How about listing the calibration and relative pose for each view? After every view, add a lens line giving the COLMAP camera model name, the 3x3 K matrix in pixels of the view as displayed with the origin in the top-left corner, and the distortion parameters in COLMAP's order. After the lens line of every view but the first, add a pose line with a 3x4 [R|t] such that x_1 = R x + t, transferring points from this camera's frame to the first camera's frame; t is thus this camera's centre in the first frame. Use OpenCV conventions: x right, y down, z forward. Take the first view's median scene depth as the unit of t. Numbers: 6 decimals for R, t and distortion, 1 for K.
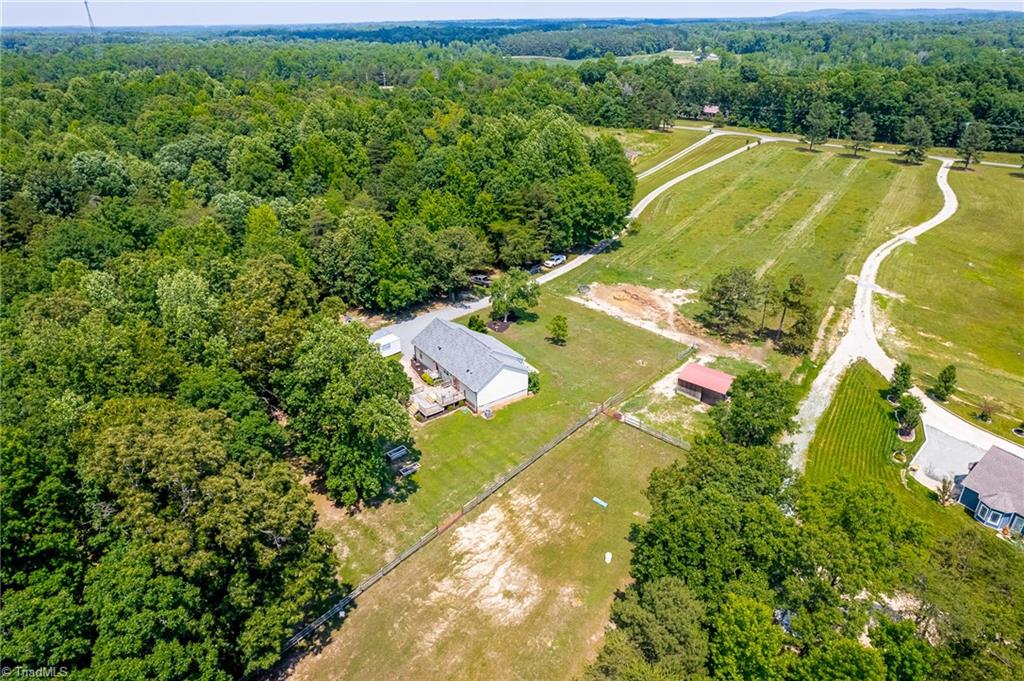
lens RADIAL K [[653.0, 0, 515.0], [0, 653.0, 342.2], [0, 0, 1]] dist [-0.075923, 0.068205]
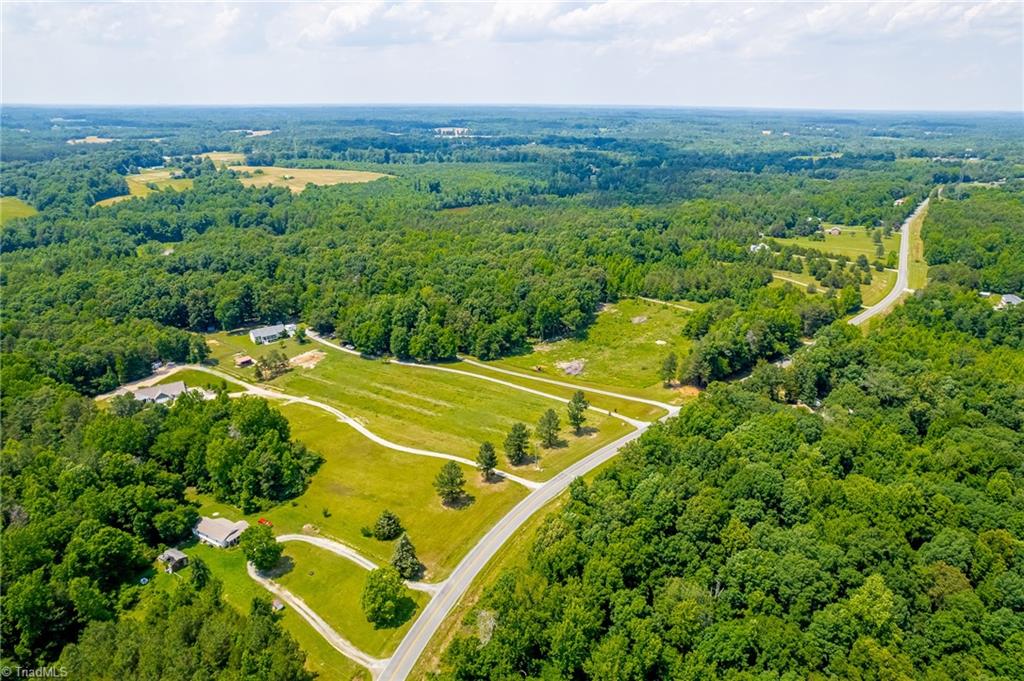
lens RADIAL K [[653.0, 0, 508.2], [0, 653.0, 340.0], [0, 0, 1]] dist [-0.075923, 0.068205]
pose [[0.021583, 0.356253, -0.934140, 2.995951], [-0.454947, 0.835512, 0.308128, -1.488216], [0.890257, 0.418334, 0.180109, 1.332173]]
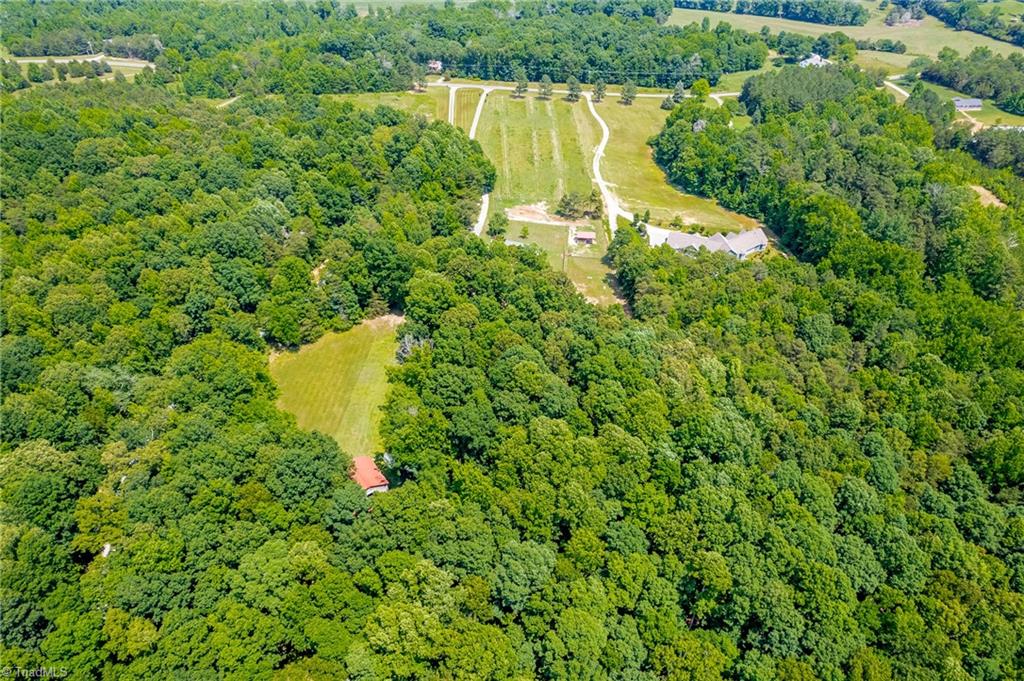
lens RADIAL K [[653.0, 0, 508.4], [0, 653.0, 339.4], [0, 0, 1]] dist [-0.075923, 0.068205]
pose [[0.824674, -0.330719, 0.458844, -1.188912], [0.245196, 0.940085, 0.236892, -0.225994], [-0.509697, -0.082852, 0.856355, -1.077087]]
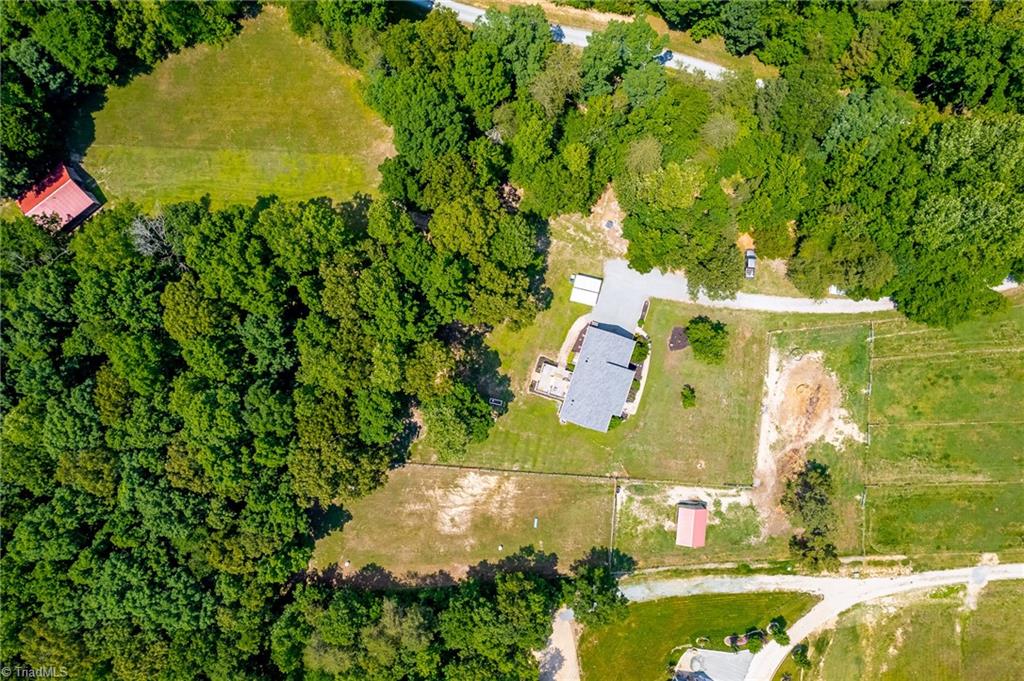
lens RADIAL K [[619.7, 0, 512.1], [0, 619.7, 335.1], [0, 0, 1]] dist [-0.054461, 0.034489]
pose [[0.597000, 0.802130, 0.013368, -0.217197], [-0.361306, 0.253957, 0.897198, -0.874499], [0.716274, -0.540457, 0.441427, 0.313246]]
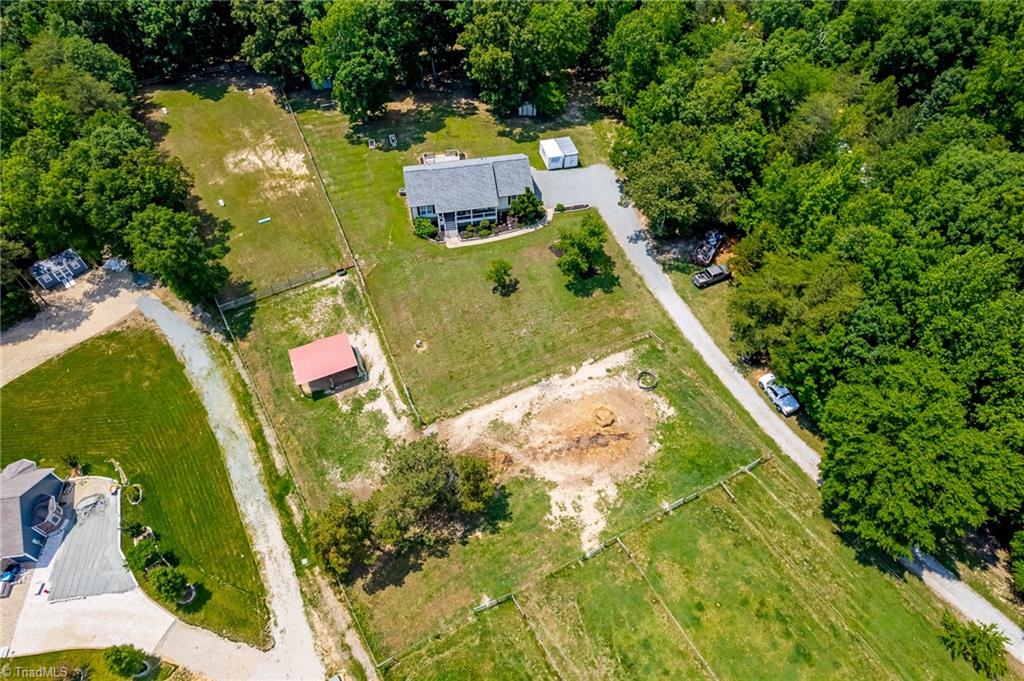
lens RADIAL K [[653.0, 0, 507.4], [0, 653.0, 338.9], [0, 0, 1]] dist [-0.075923, 0.068205]
pose [[-0.426918, 0.723385, -0.542638, 0.526856], [-0.404564, 0.383881, 0.830038, -0.625076], [0.808745, 0.573890, 0.128770, 0.881457]]
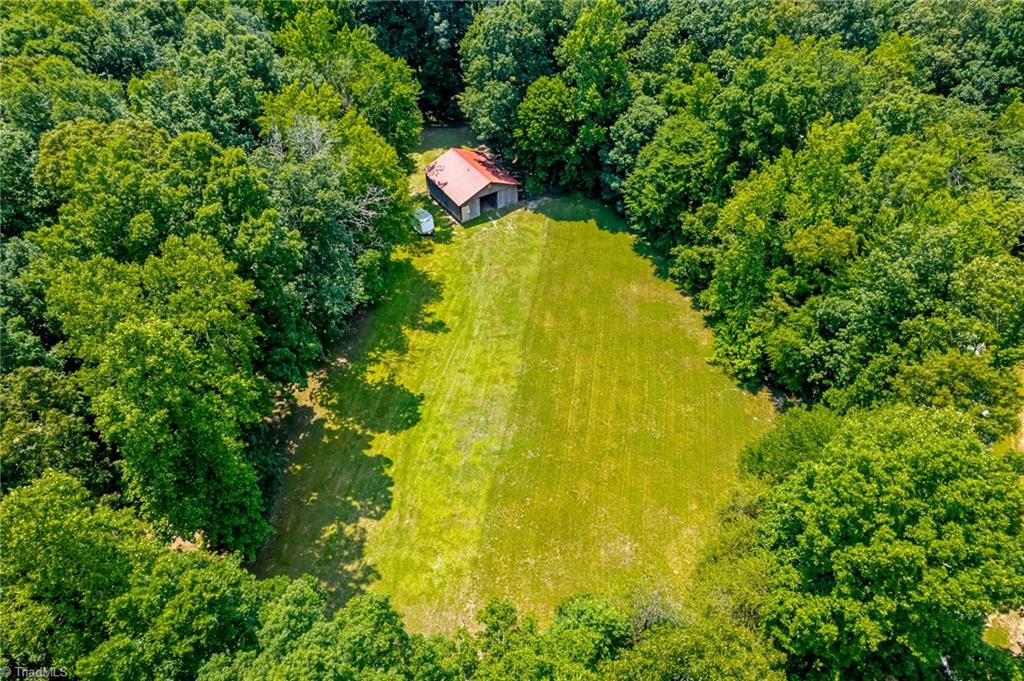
lens RADIAL K [[653.0, 0, 507.7], [0, 653.0, 335.4], [0, 0, 1]] dist [-0.075923, 0.068205]
pose [[-0.857897, 0.368289, -0.358296, -0.551094], [-0.220615, 0.365751, 0.904188, -0.360322], [0.464049, 0.854746, -0.232527, 0.739315]]
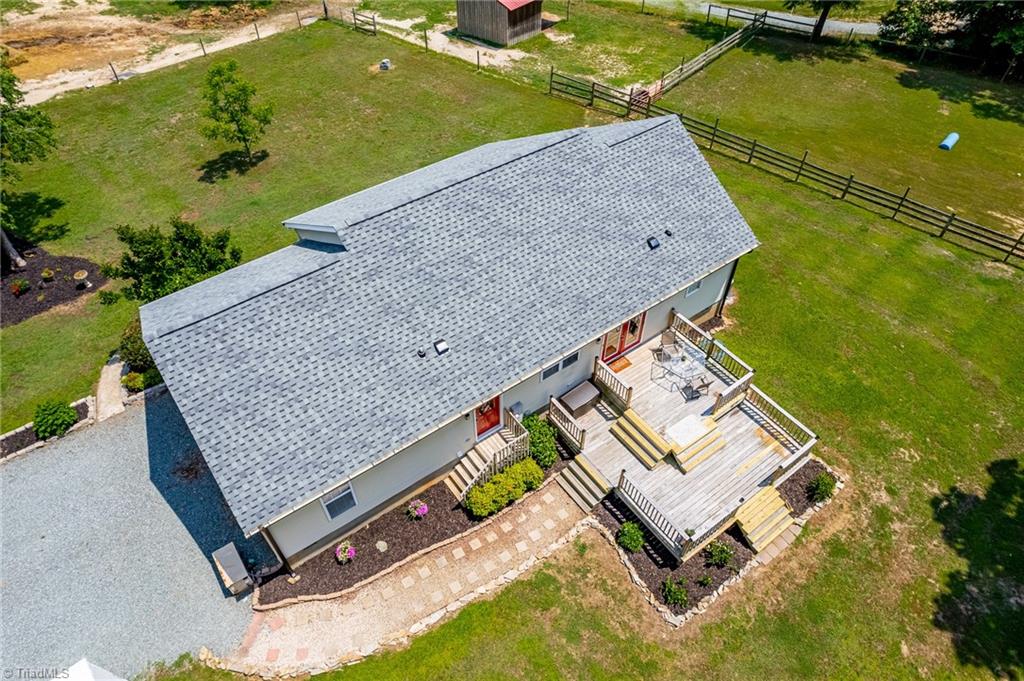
lens RADIAL K [[653.0, 0, 511.6], [0, 653.0, 341.7], [0, 0, 1]] dist [-0.075923, 0.068205]
pose [[-0.011826, -0.731289, 0.681965, -0.200804], [0.453152, 0.604038, 0.655585, -0.087489], [-0.891355, 0.316787, 0.324241, 0.762460]]
